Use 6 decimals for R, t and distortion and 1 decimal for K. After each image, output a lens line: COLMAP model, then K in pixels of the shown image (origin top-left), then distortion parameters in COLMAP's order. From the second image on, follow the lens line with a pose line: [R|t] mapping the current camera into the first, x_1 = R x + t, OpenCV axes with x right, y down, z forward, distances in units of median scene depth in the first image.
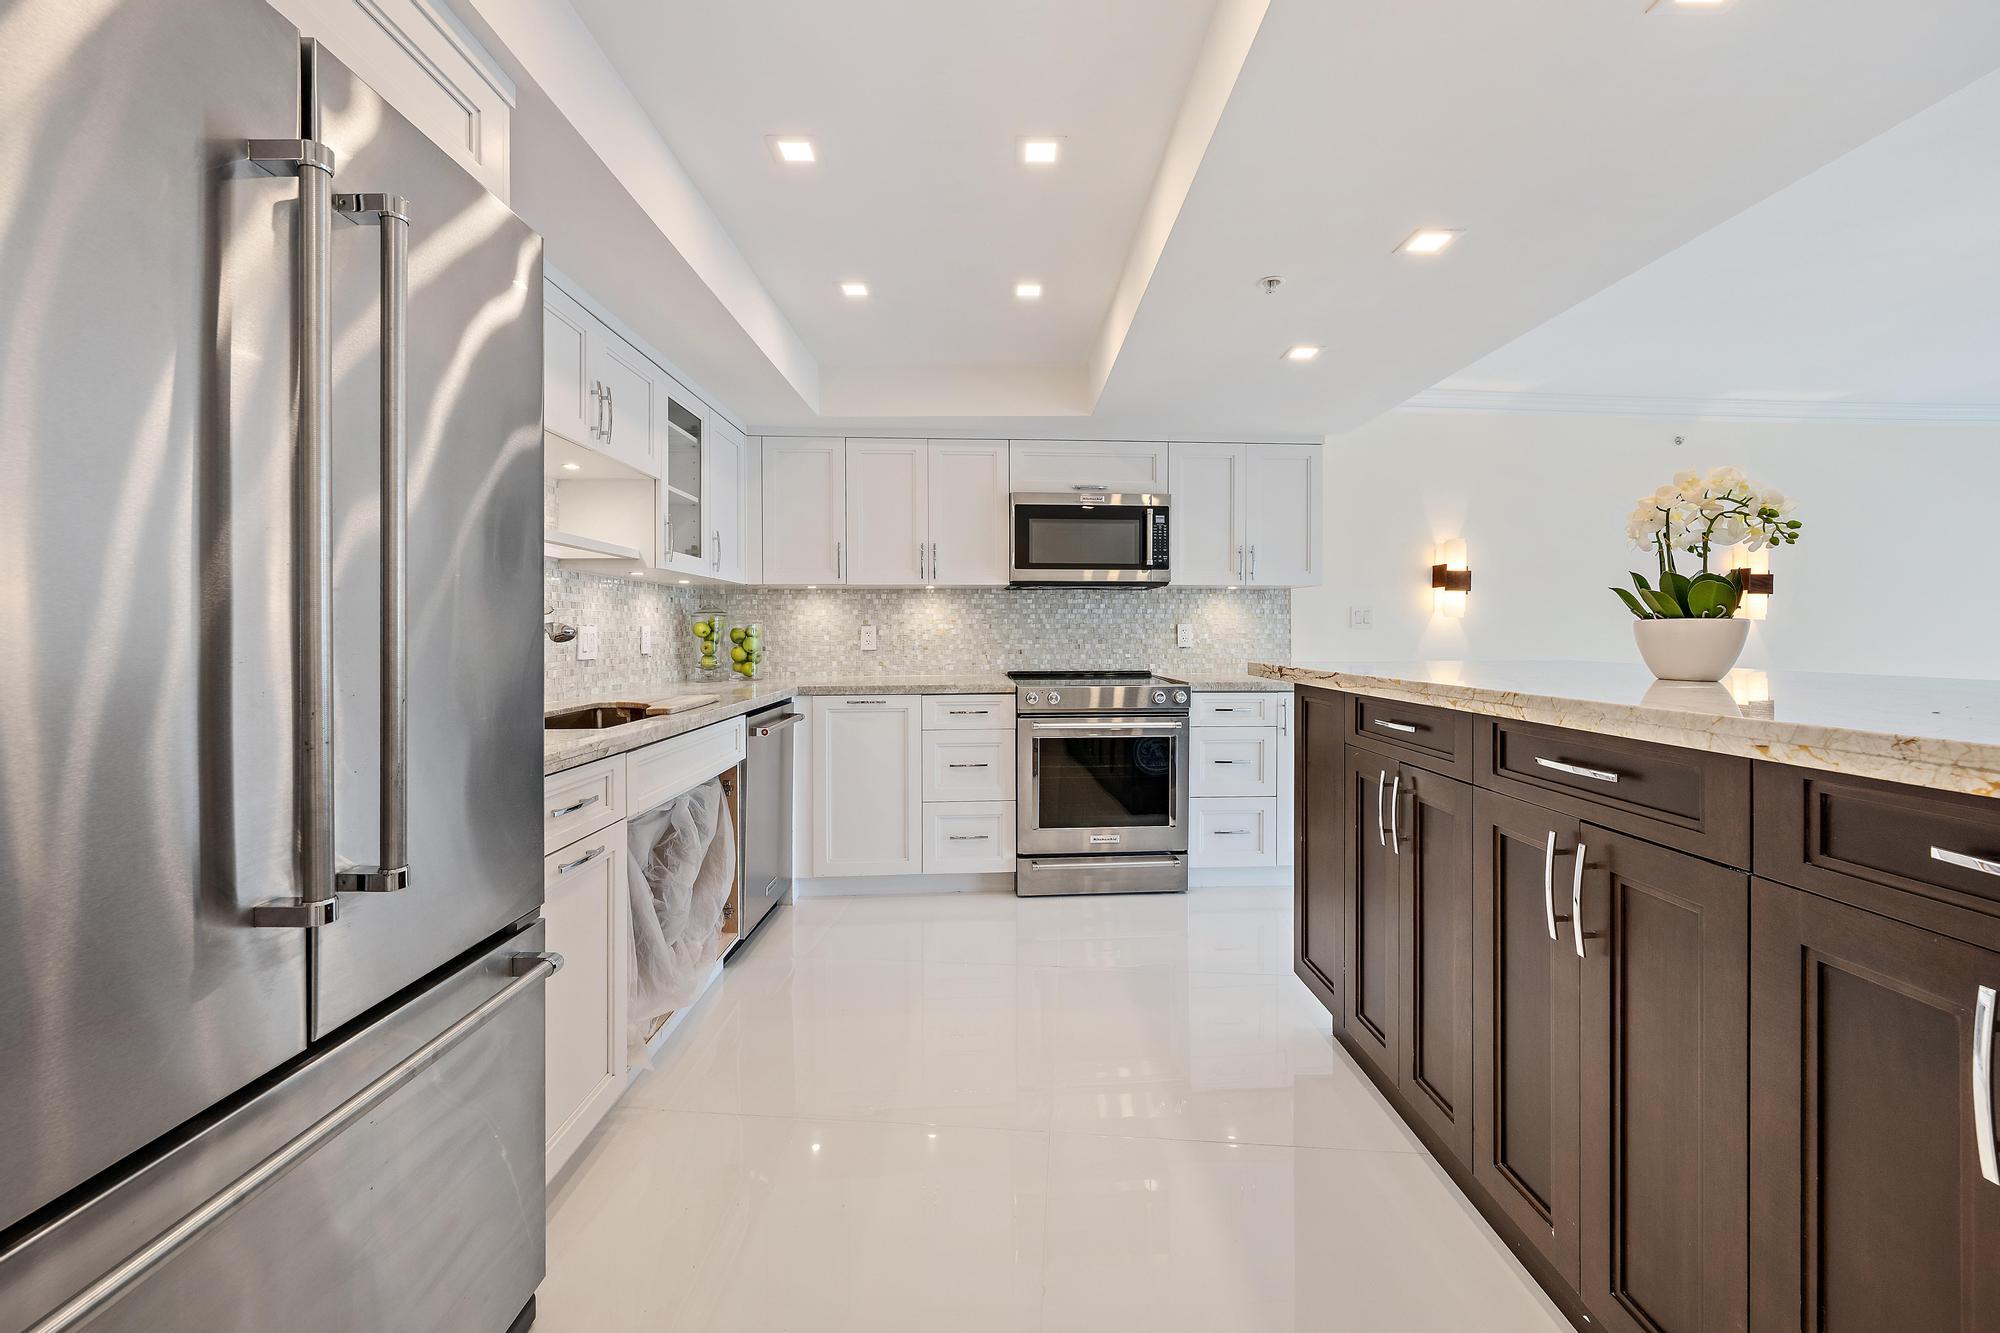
lens RADIAL K [[902.7, 0, 996.2], [0, 902.7, 638.6], [0, 0, 1]] dist [0.036515, -0.000007]
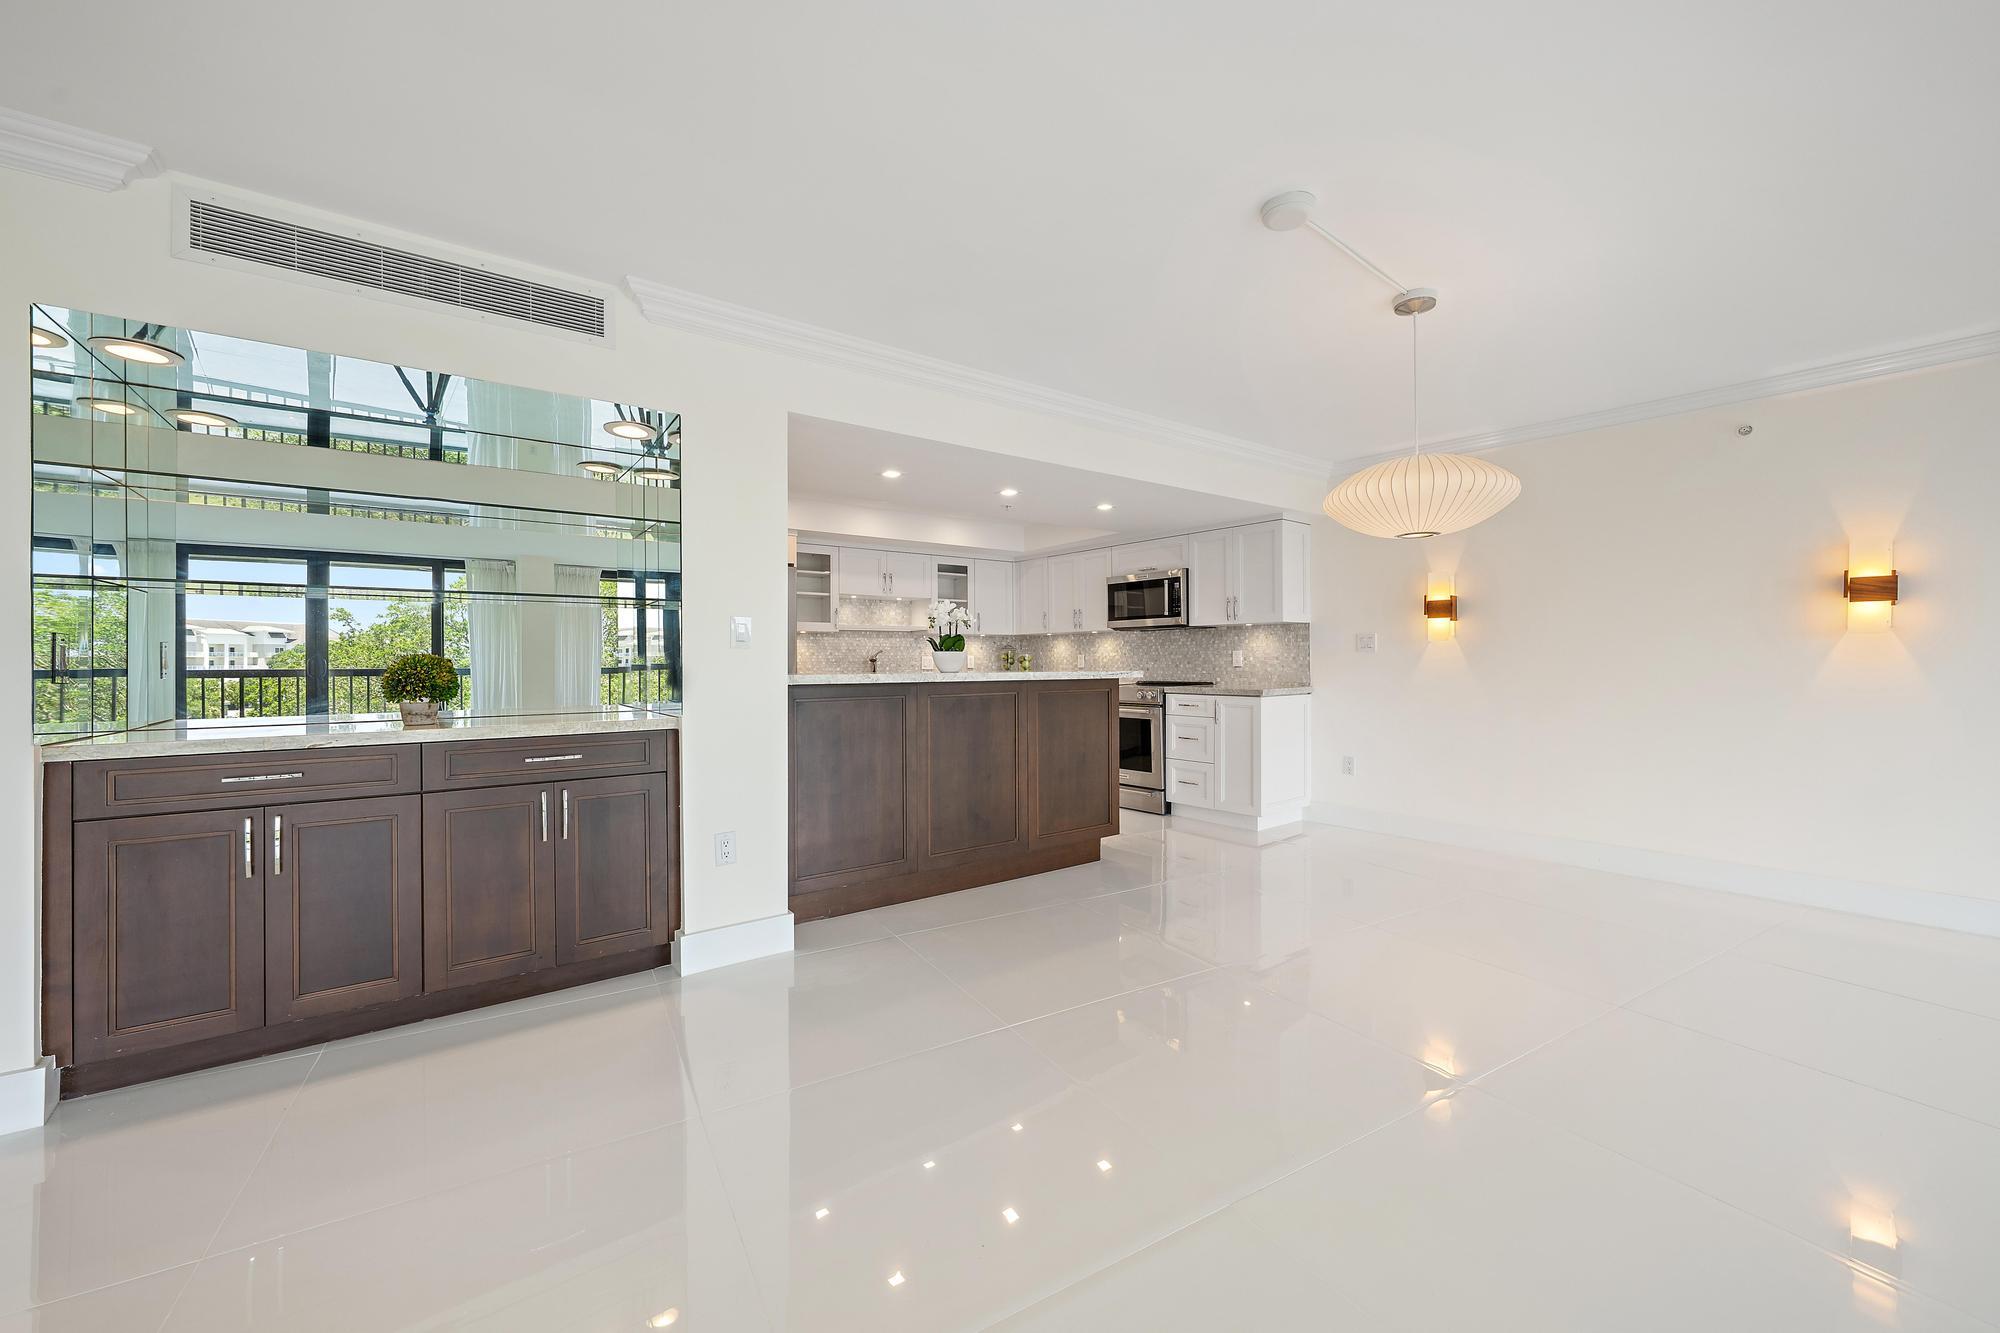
lens RADIAL K [[771.2, 0, 1000.0], [0, 771.2, 666.5], [0, 0, 1]] dist [-0.000626, -0.000126]
pose [[0.593386, 0.002176, -0.804915, 1.078755], [-0.000186, 0.999997, 0.002566, 0.007174], [0.804918, -0.001373, 0.593385, -0.052905]]
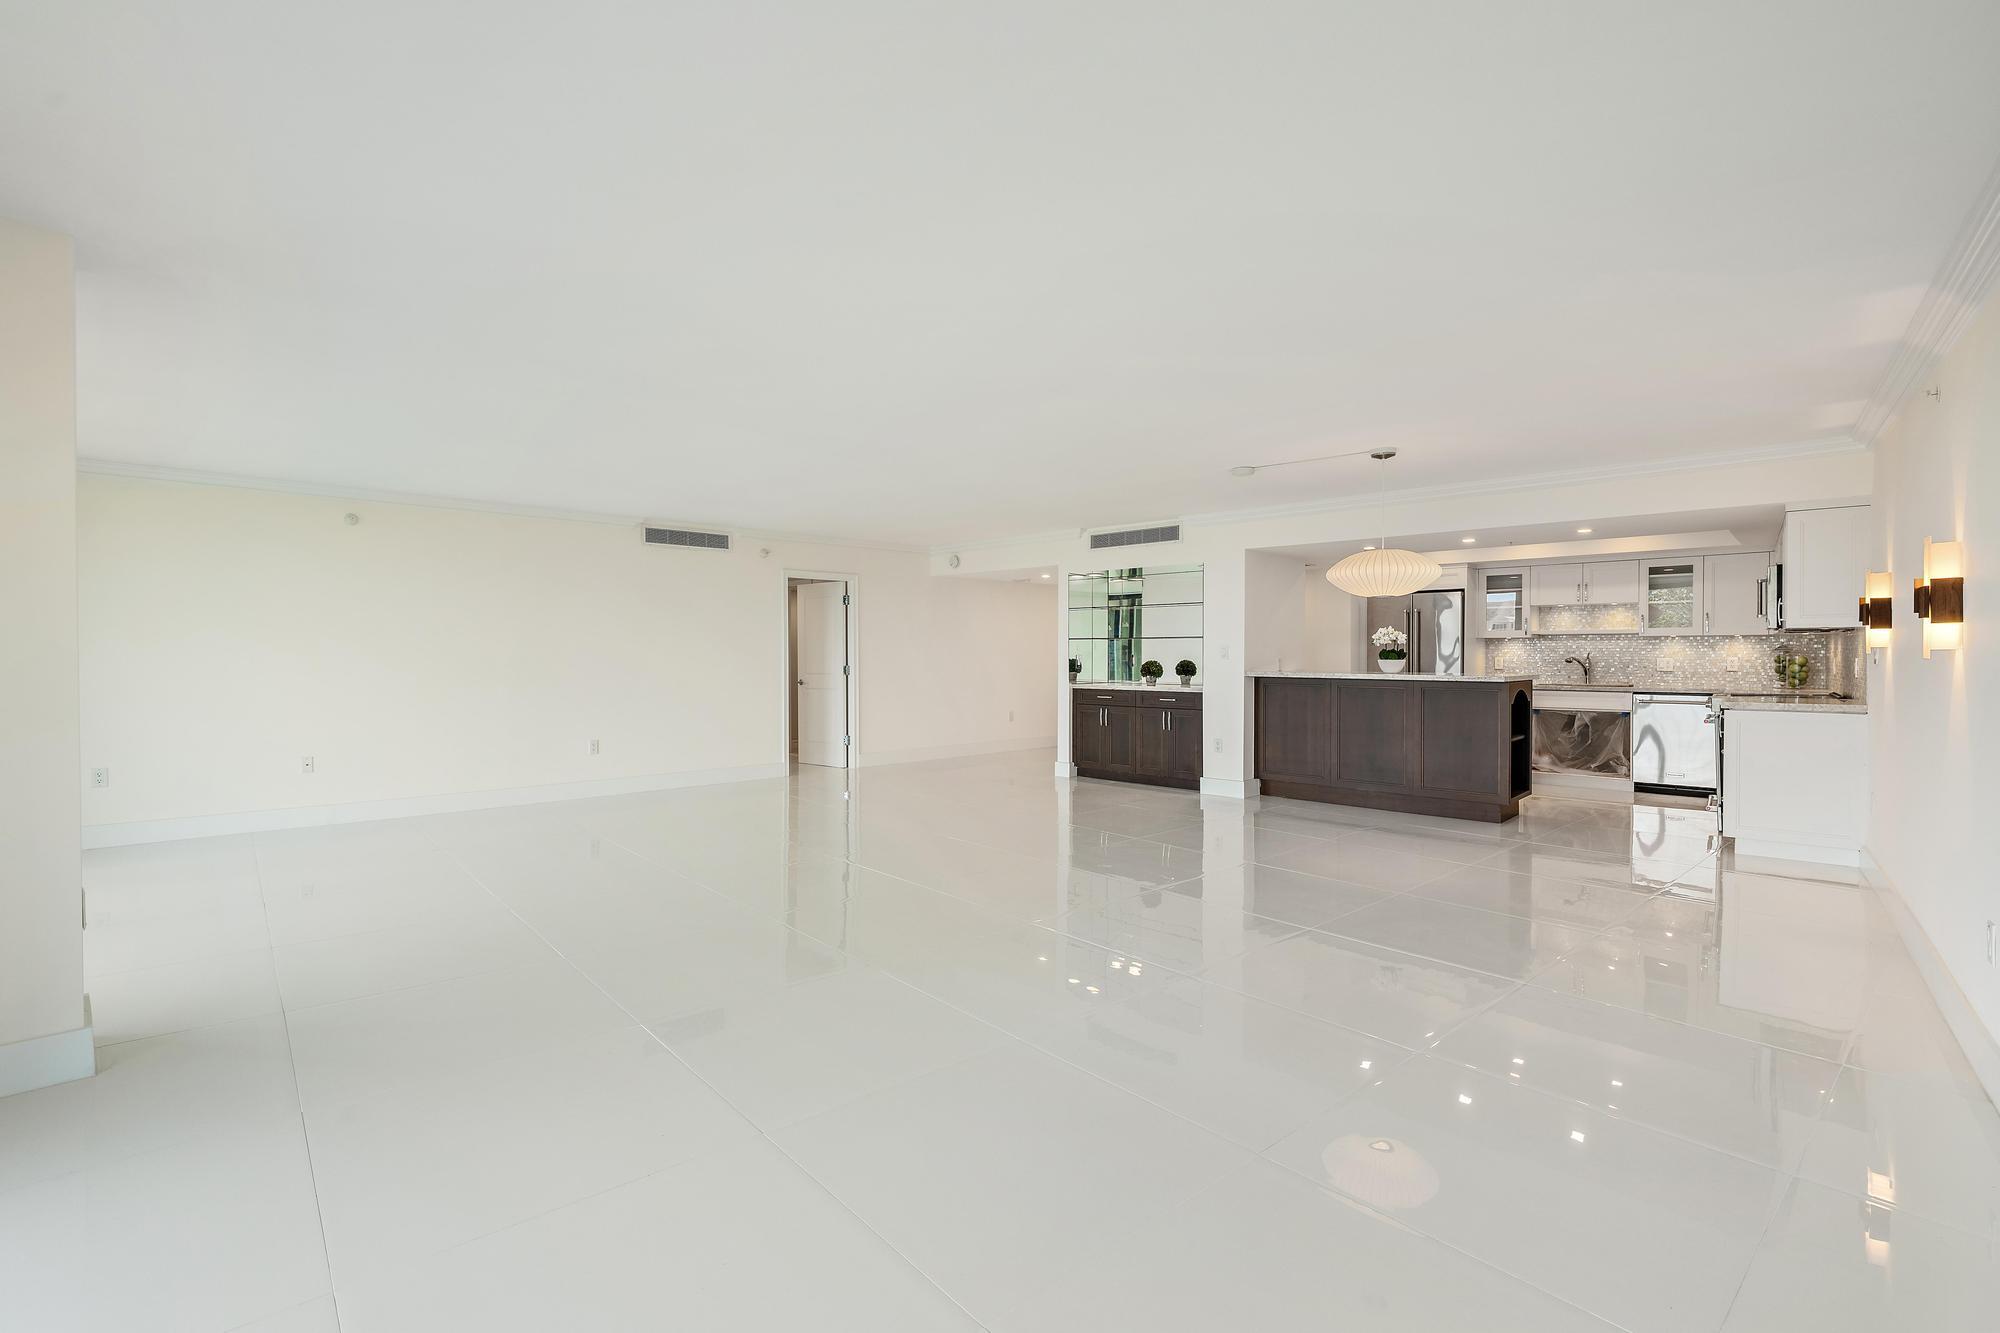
lens RADIAL K [[881.6, 0, 1000.0], [0, 881.6, 666.5], [0, 0, 1]] dist [-0.000308, -0.000018]
pose [[-0.680930, 0.015676, -0.732181, 1.978008], [-0.000620, 0.999758, 0.021982, -0.030559], [0.732348, 0.015422, -0.680755, 1.011834]]
